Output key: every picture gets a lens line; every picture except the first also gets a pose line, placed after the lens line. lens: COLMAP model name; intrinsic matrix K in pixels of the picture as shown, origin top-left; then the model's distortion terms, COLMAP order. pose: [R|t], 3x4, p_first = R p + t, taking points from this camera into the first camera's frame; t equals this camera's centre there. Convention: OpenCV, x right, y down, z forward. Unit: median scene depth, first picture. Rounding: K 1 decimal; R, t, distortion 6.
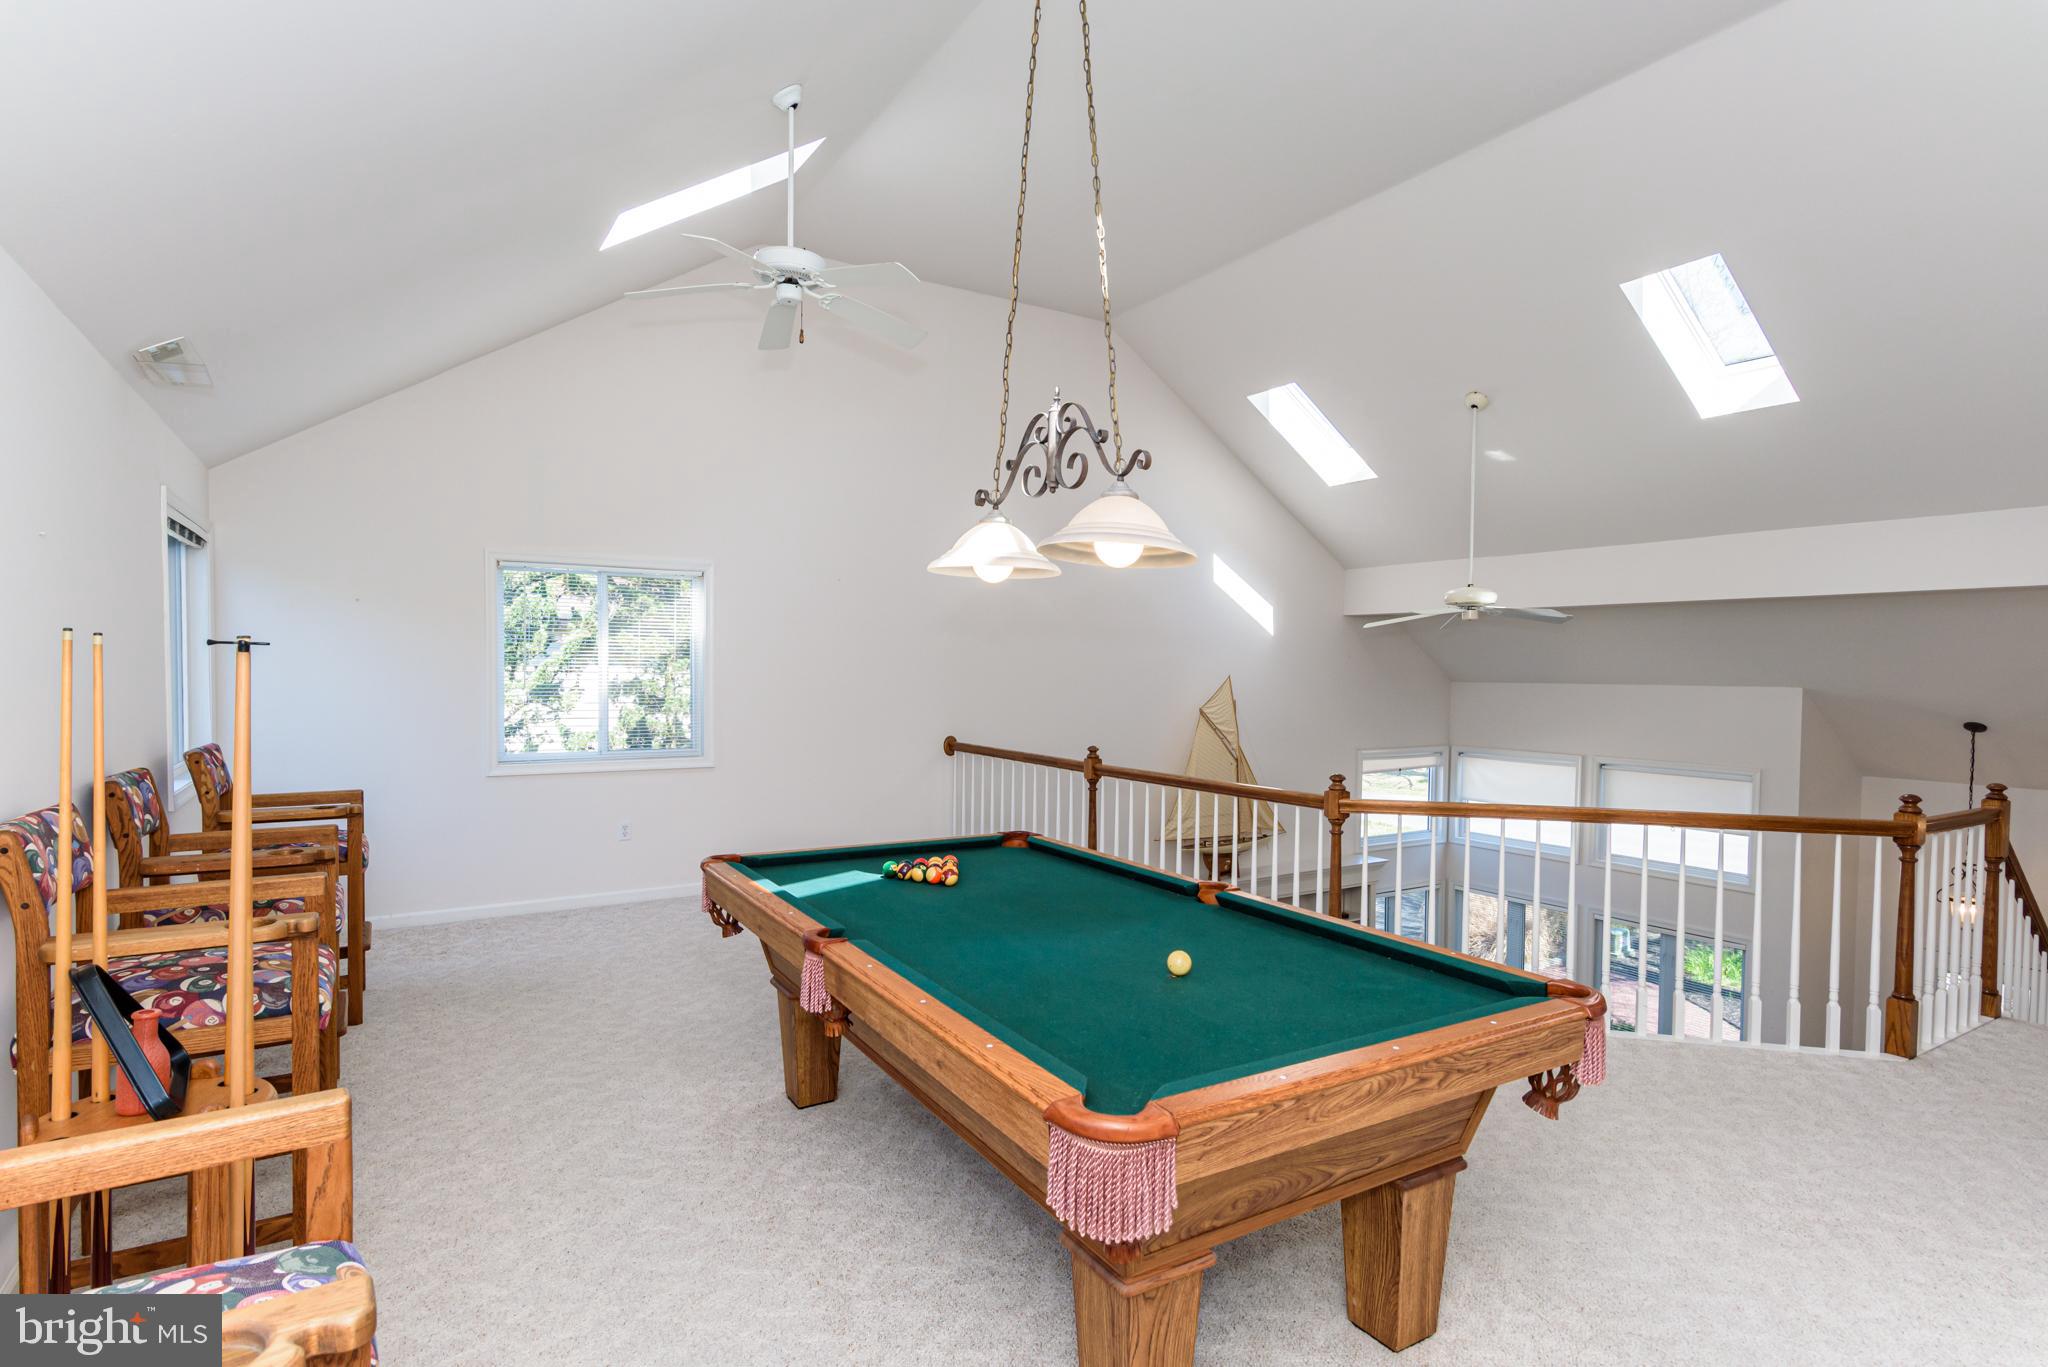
lens RADIAL K [[1028.7, 0, 1030.3], [0, 1028.7, 700.1], [0, 0, 1]] dist [0.003966, -0.001082]
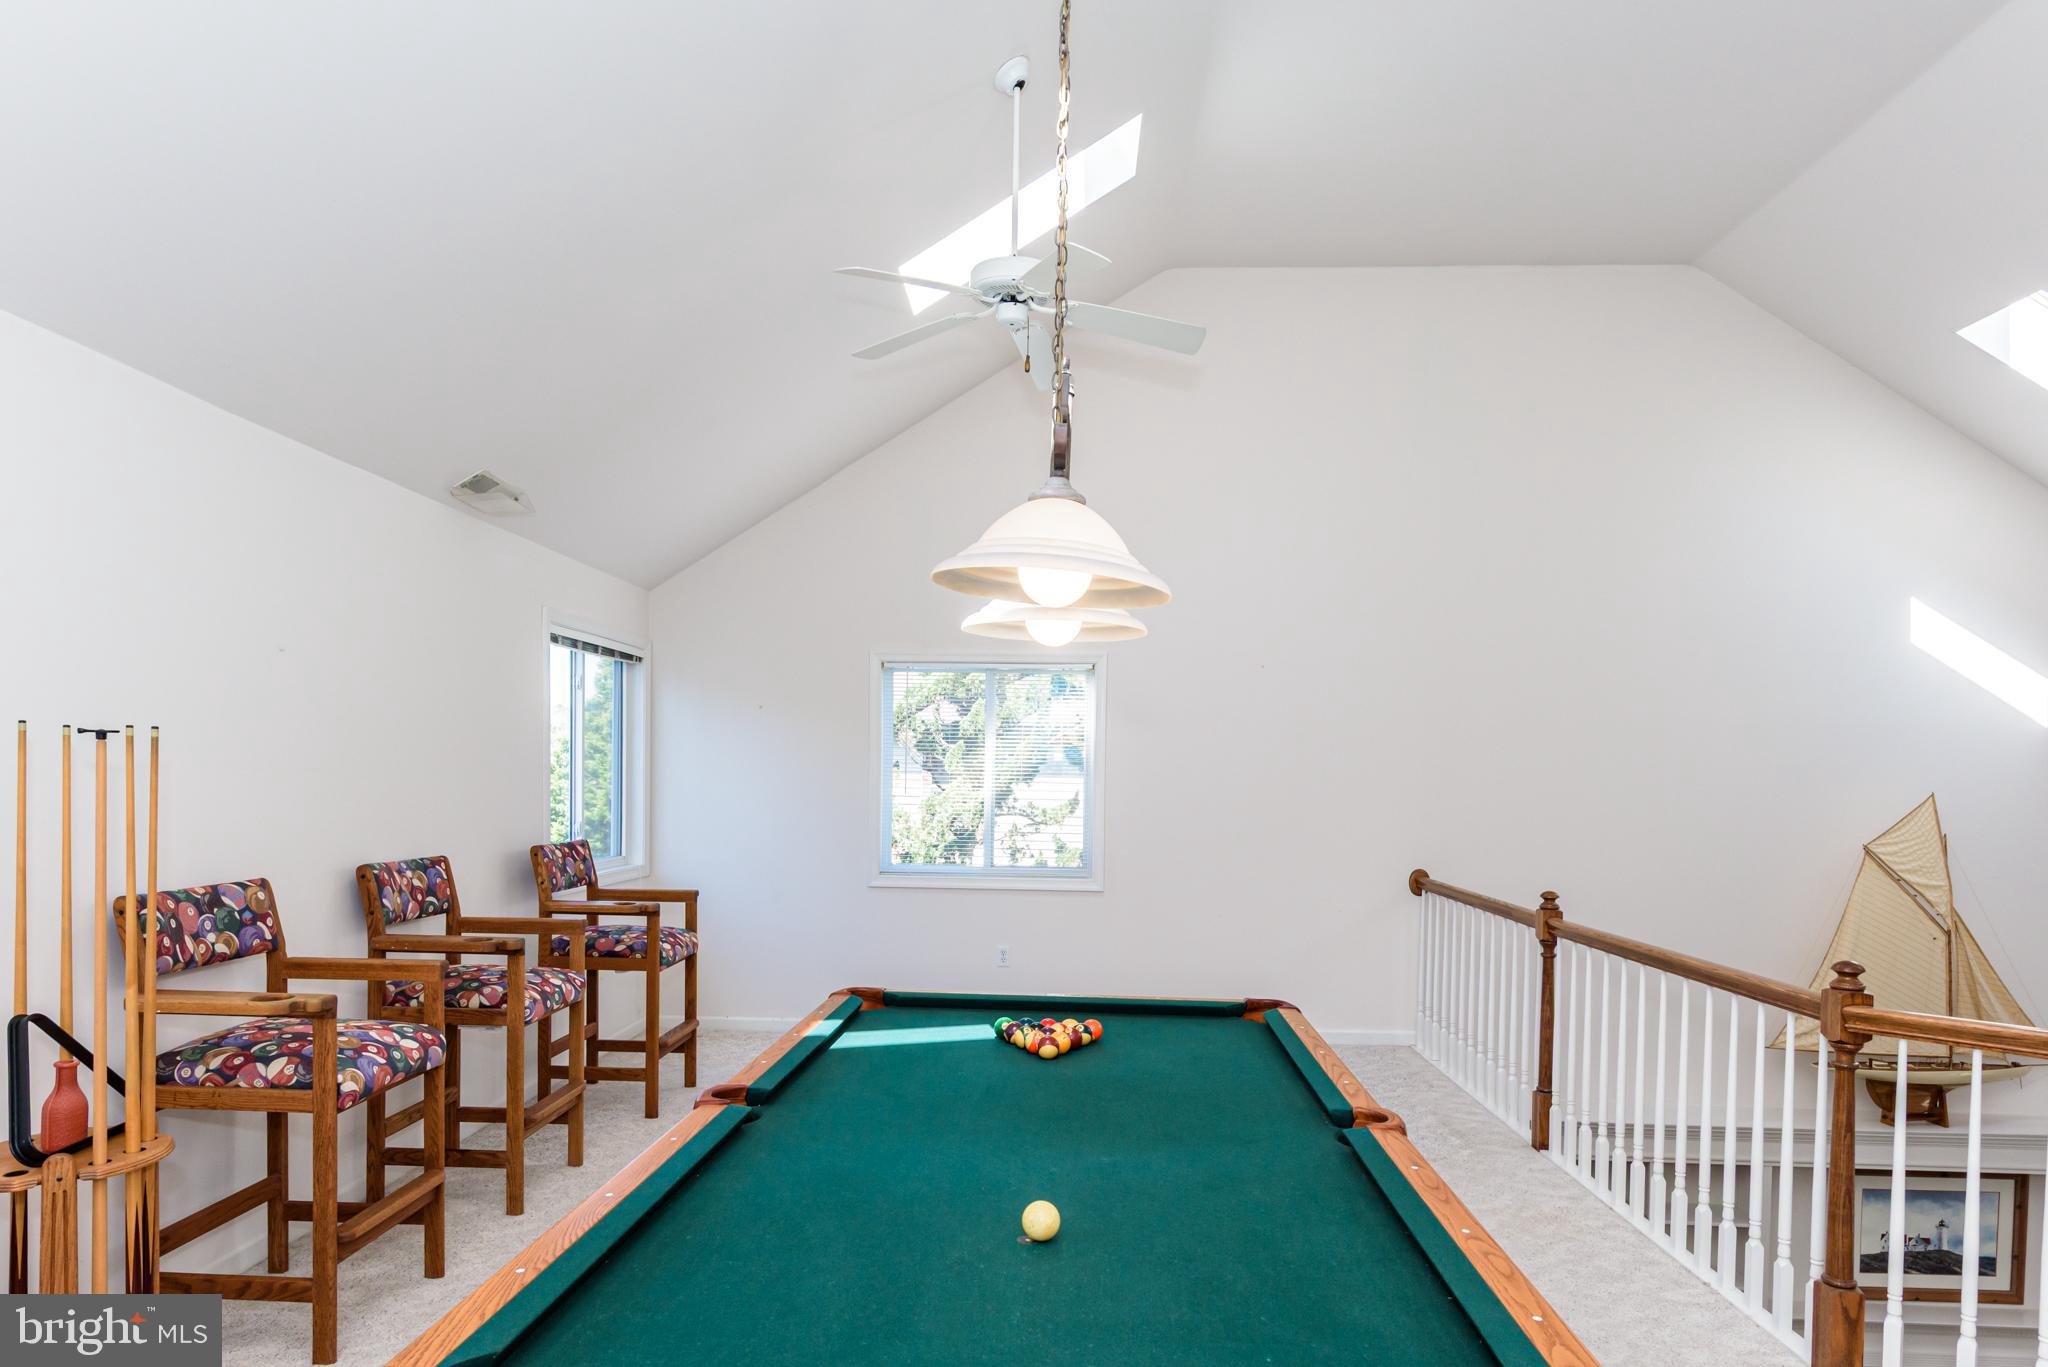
lens RADIAL K [[1199.7, 0, 1030.6], [0, 1199.7, 809.7], [0, 0, 1]] dist [0.001842, 0.005573]
pose [[0.824938, 0.019318, -0.564893, 0.395209], [-0.025325, 0.999675, -0.002796, 0.002767], [0.564656, 0.016612, 0.825159, 0.270210]]
